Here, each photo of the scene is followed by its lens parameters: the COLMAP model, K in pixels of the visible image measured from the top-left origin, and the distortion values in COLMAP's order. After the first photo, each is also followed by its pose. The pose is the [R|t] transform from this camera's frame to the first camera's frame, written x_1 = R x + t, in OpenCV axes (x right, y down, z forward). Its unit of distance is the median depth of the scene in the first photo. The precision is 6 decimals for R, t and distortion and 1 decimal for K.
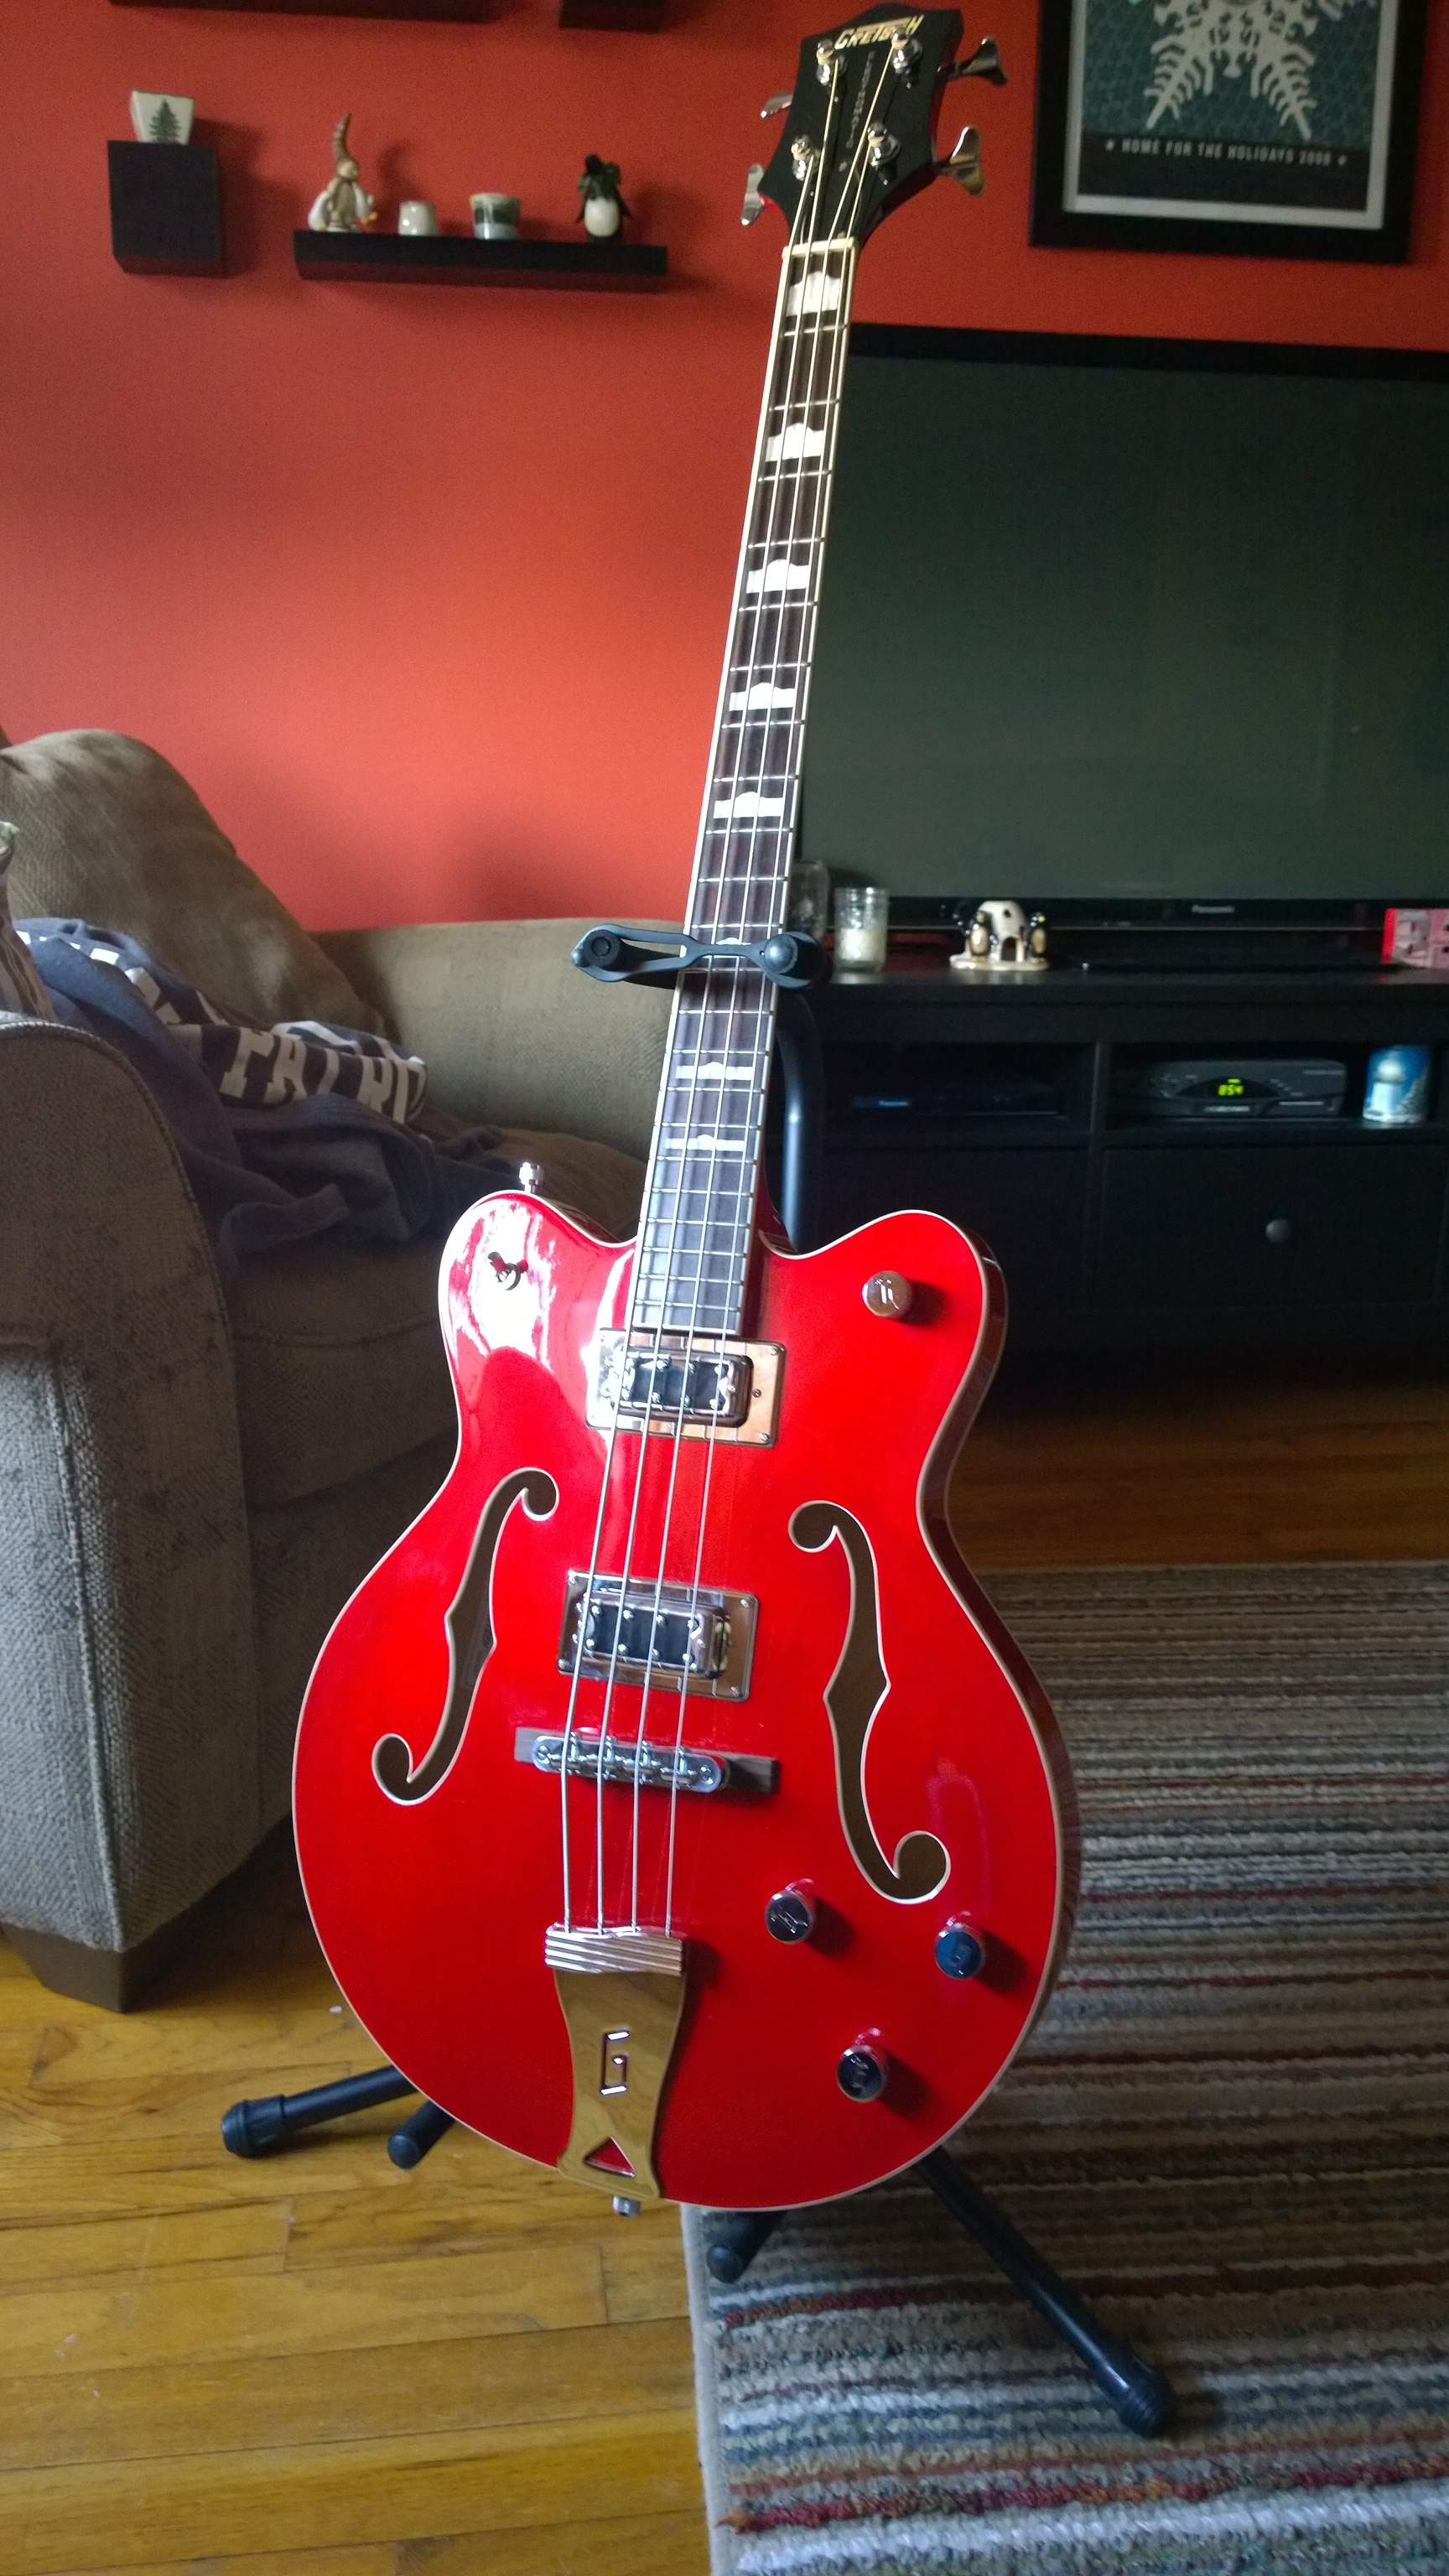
lens RADIAL K [[1918.5, 0, 726.6], [0, 1918.5, 1270.7], [0, 0, 1]] dist [0.066208, -0.106557]
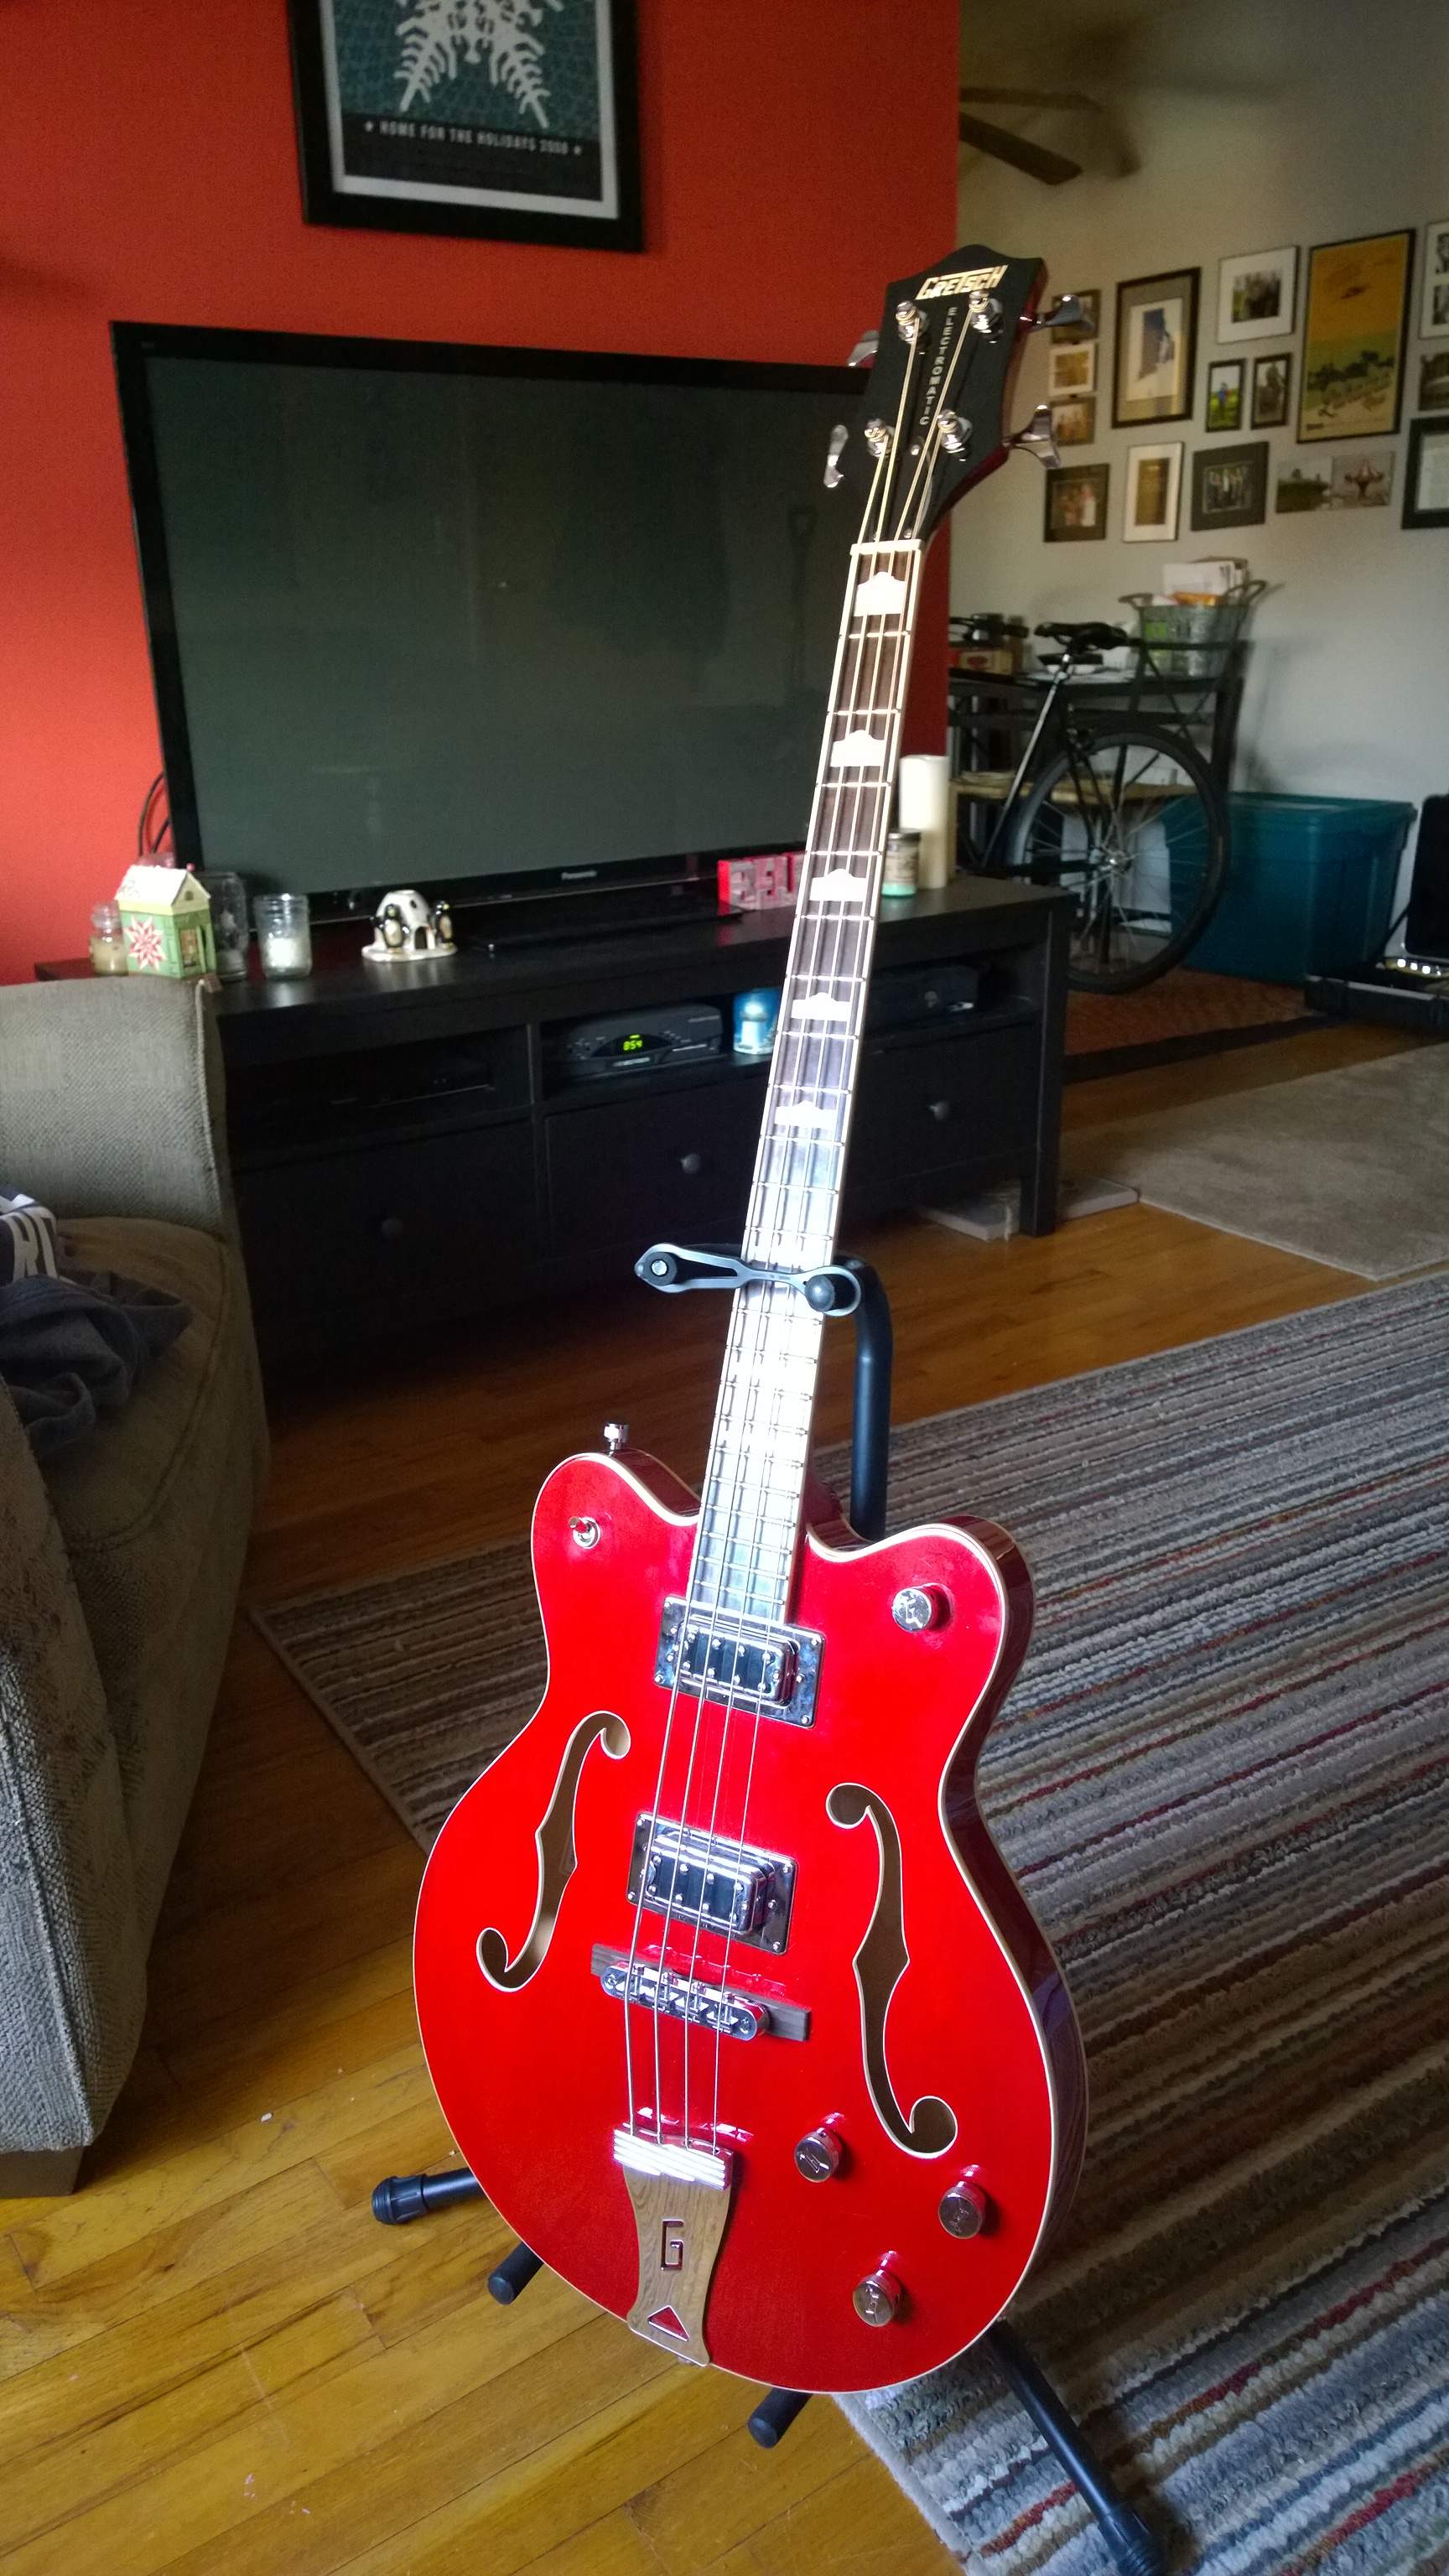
lens RADIAL K [[1918.5, 0, 751.5], [0, 1918.5, 1274.0], [0, 0, 1]] dist [0.066208, -0.106557]
pose [[0.886771, -0.183566, 0.424195, -0.264530], [0.136495, 0.980826, 0.139104, -0.162638], [-0.441596, -0.065453, 0.894824, -0.064525]]
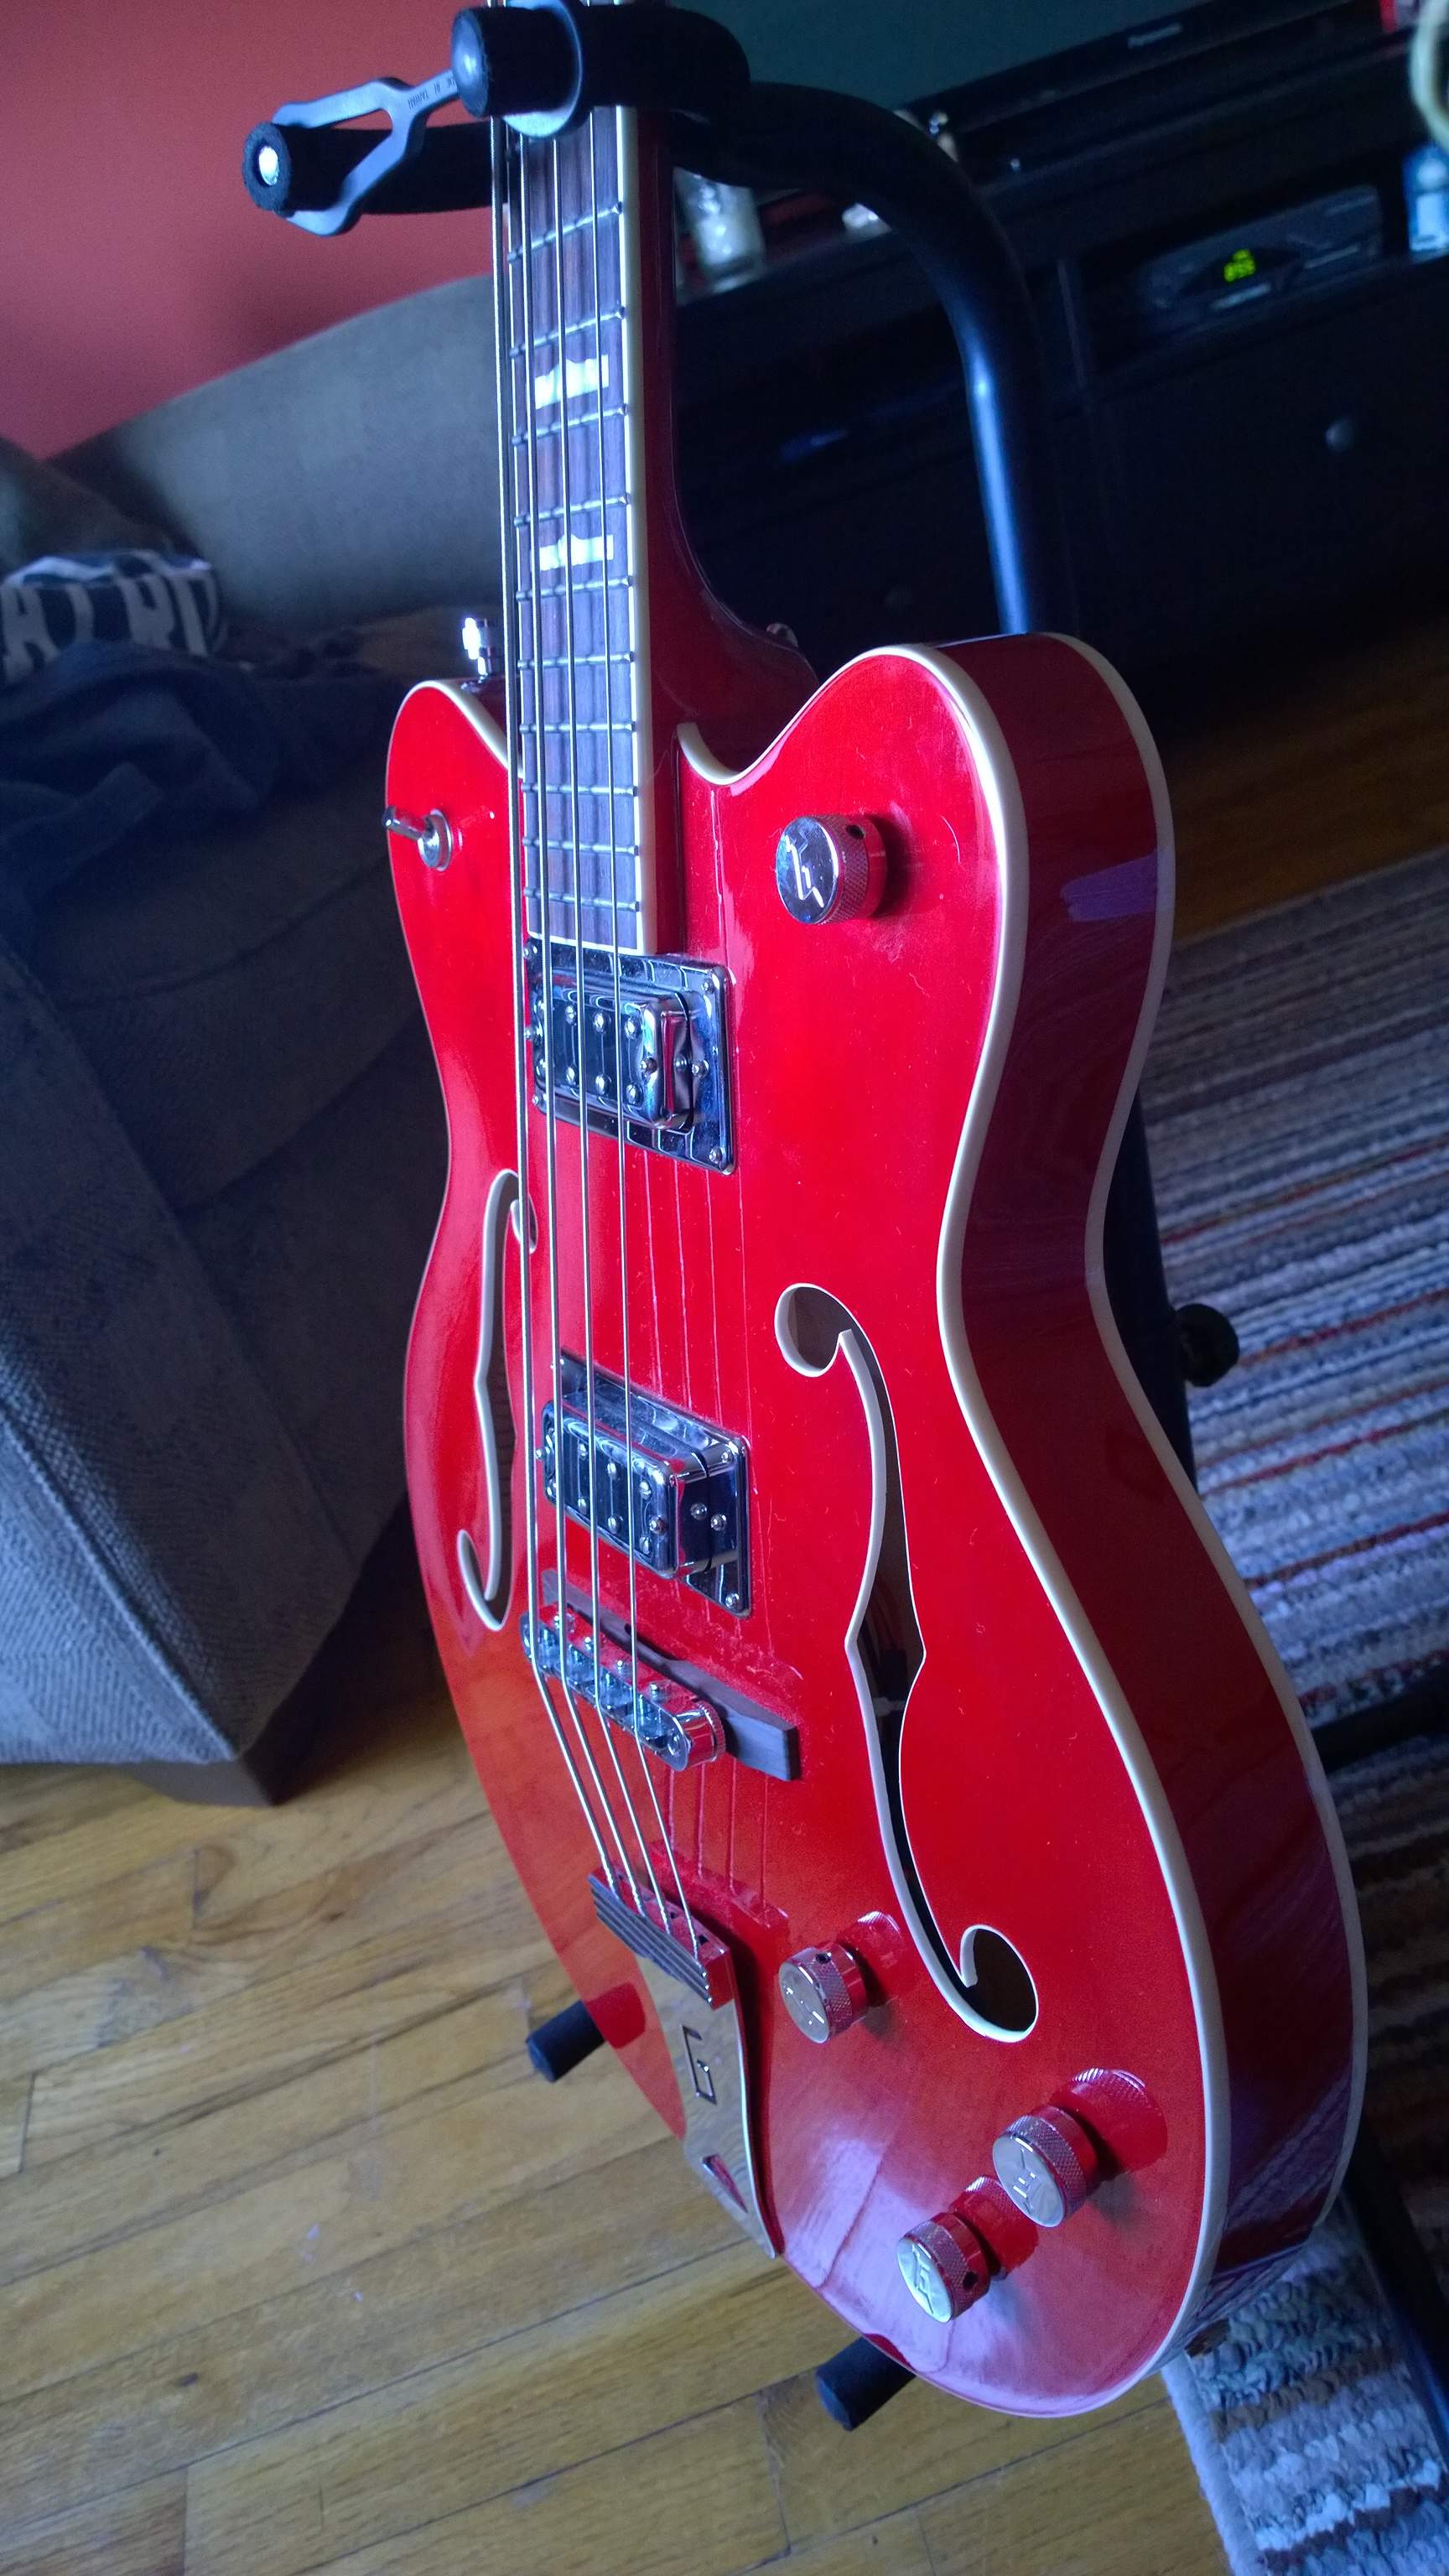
lens RADIAL K [[1918.5, 0, 733.1], [0, 1918.5, 1323.5], [0, 0, 1]] dist [0.066208, -0.106557]
pose [[0.948999, -0.302233, -0.089752, 0.015040], [0.315267, 0.907279, 0.278302, 0.014324], [-0.002682, -0.292404, 0.956291, 0.195941]]
